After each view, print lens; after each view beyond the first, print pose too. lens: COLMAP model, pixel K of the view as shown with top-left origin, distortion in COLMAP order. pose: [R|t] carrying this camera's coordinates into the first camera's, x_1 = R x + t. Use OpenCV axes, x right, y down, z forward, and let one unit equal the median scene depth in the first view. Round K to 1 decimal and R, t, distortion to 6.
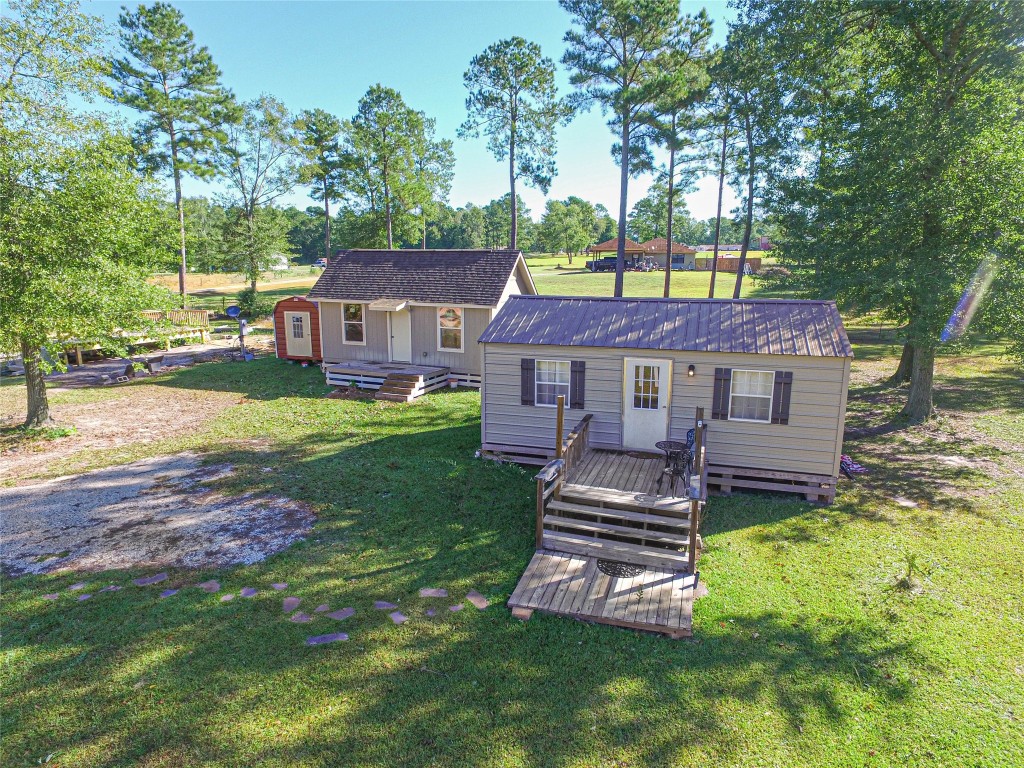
lens RADIAL K [[600.0, 0, 521.6], [0, 600.0, 382.0], [0, 0, 1]] dist [0.000130, 0.000383]
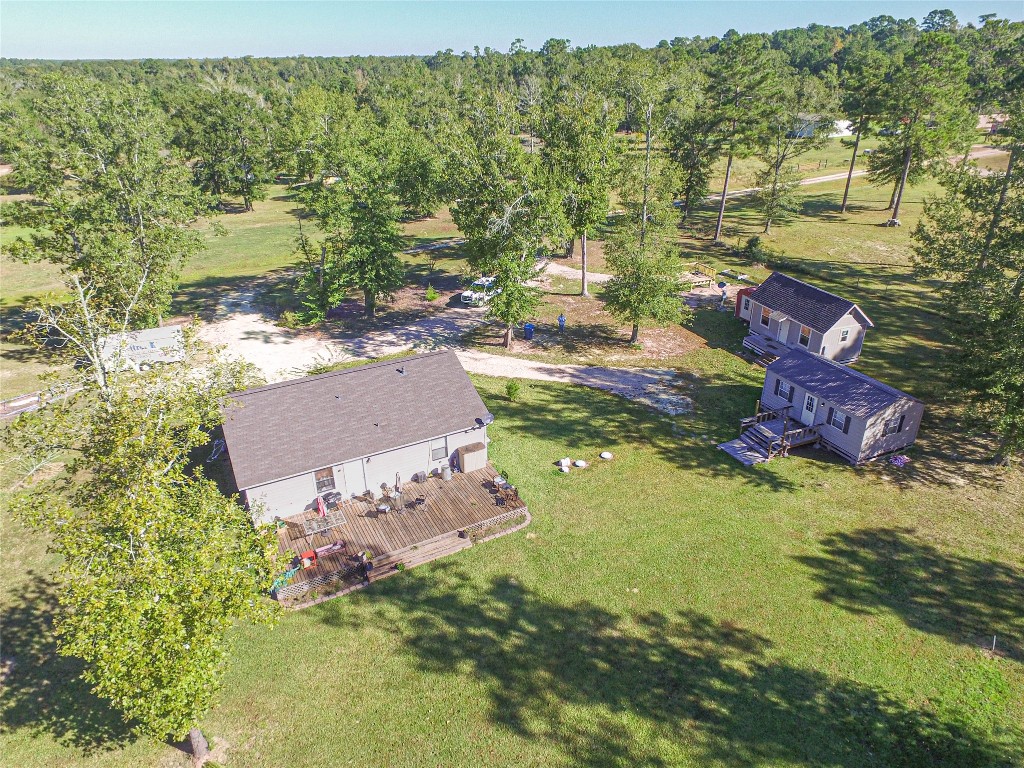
lens RADIAL K [[600.0, 0, 521.6], [0, 600.0, 382.0], [0, 0, 1]] dist [0.000130, 0.000383]
pose [[0.656025, 0.312227, -0.687128, 1.275265], [-0.134618, 0.944226, 0.300526, -0.783585], [0.742637, -0.104653, 0.661467, -1.918922]]
